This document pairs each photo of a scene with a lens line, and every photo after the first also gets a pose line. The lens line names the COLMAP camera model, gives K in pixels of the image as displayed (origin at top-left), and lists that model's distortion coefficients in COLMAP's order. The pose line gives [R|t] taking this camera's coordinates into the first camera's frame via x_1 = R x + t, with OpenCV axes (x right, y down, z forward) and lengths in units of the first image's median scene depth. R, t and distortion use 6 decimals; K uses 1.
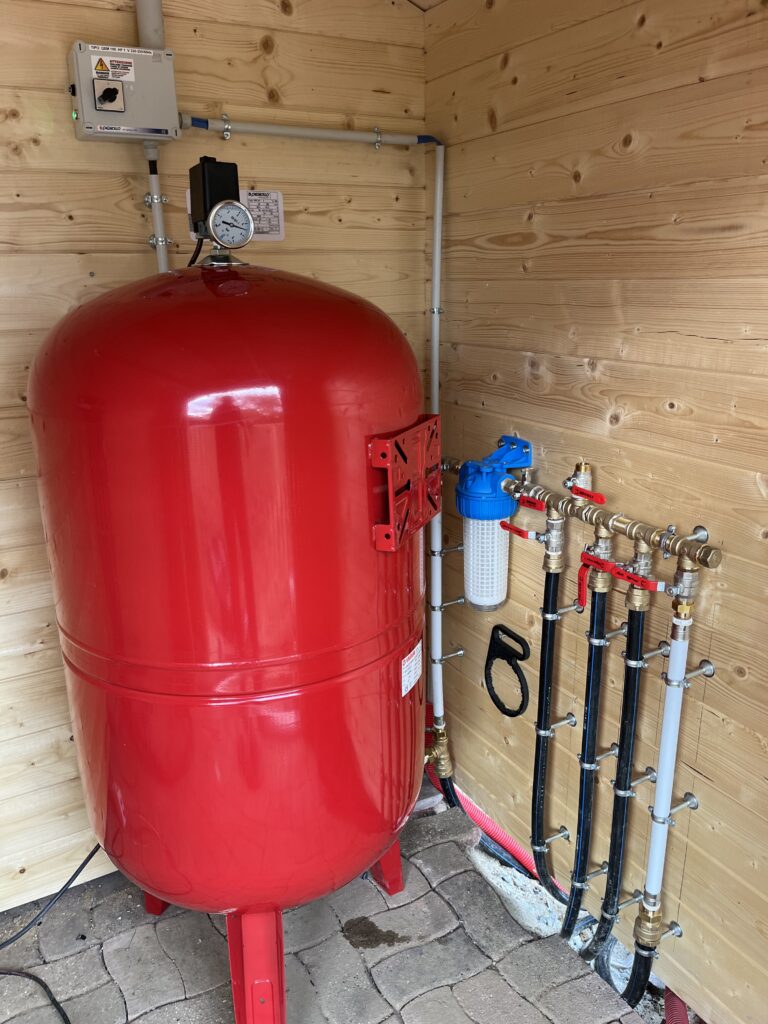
lens RADIAL K [[776.3, 0, 384.0], [0, 776.3, 512.0], [0, 0, 1]] dist [0.044735, -0.064486]
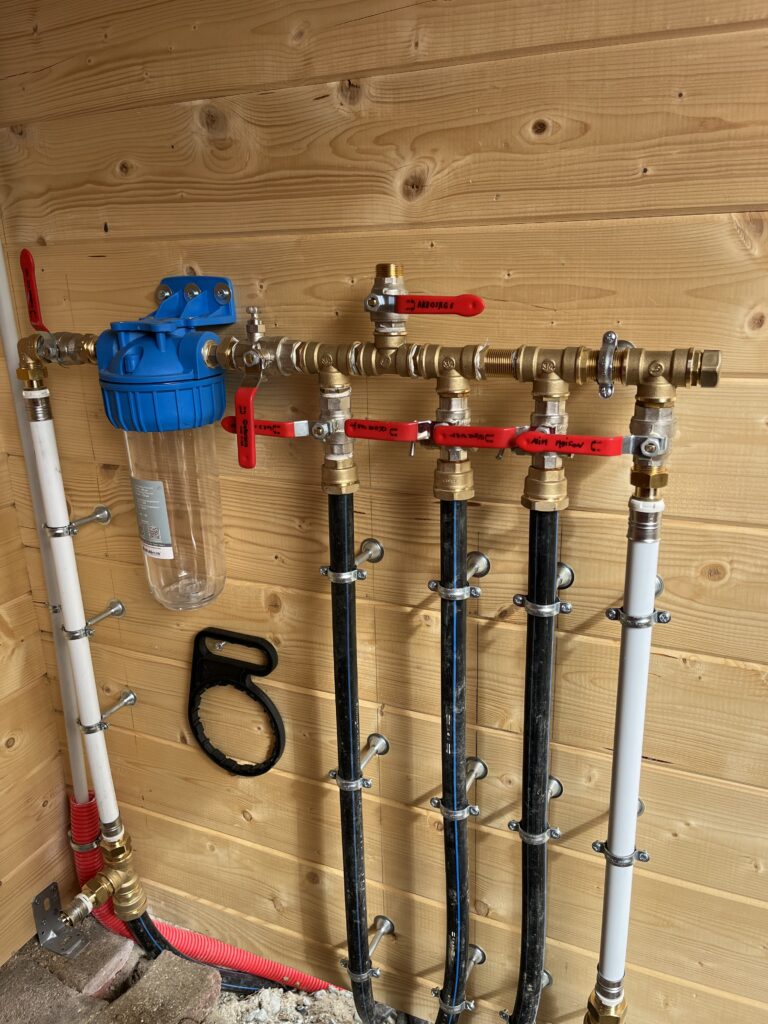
lens RADIAL K [[776.3, 0, 384.0], [0, 776.3, 512.0], [0, 0, 1]] dist [0.044735, -0.064486]
pose [[0.803262, -0.186018, 0.565834, -0.063440], [0.188368, 0.980560, 0.054952, 0.062646], [-0.565056, 0.062444, 0.822686, 0.520360]]
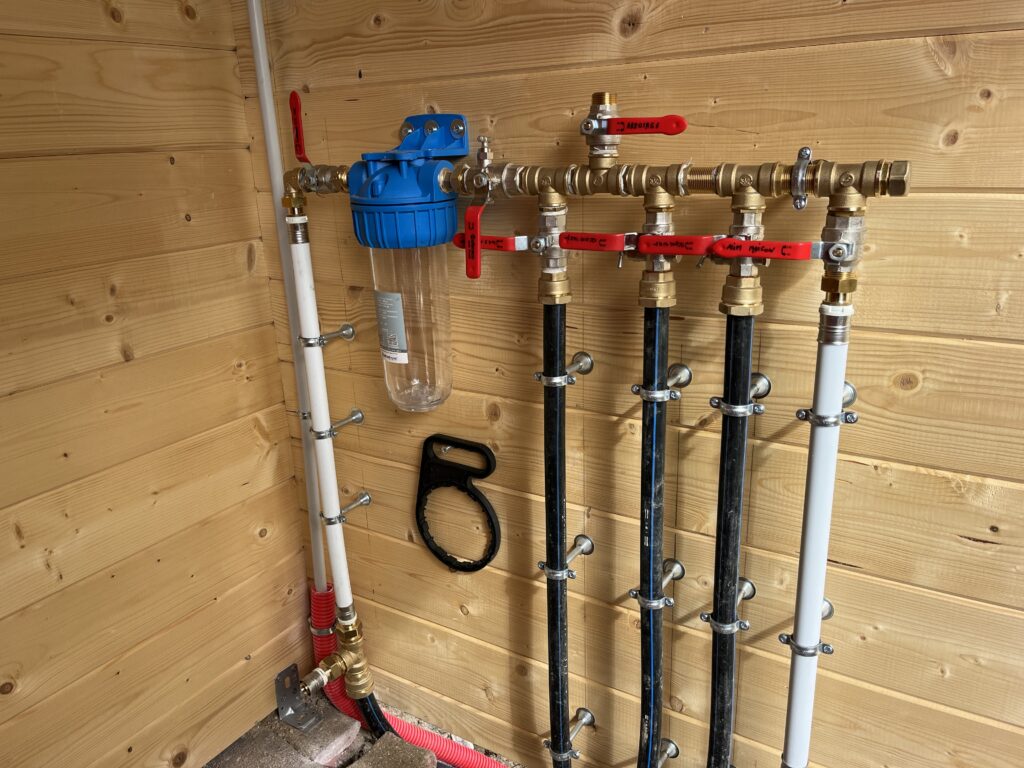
lens RADIAL K [[776.3, 0, 500.4], [0, 776.3, 383.9], [0, 0, 1]] dist [0.044735, -0.064486]
pose [[0.881848, -0.157613, 0.444412, -0.092853], [0.160840, 0.986503, 0.030712, 0.107468], [-0.443254, 0.044396, 0.895296, 0.466080]]
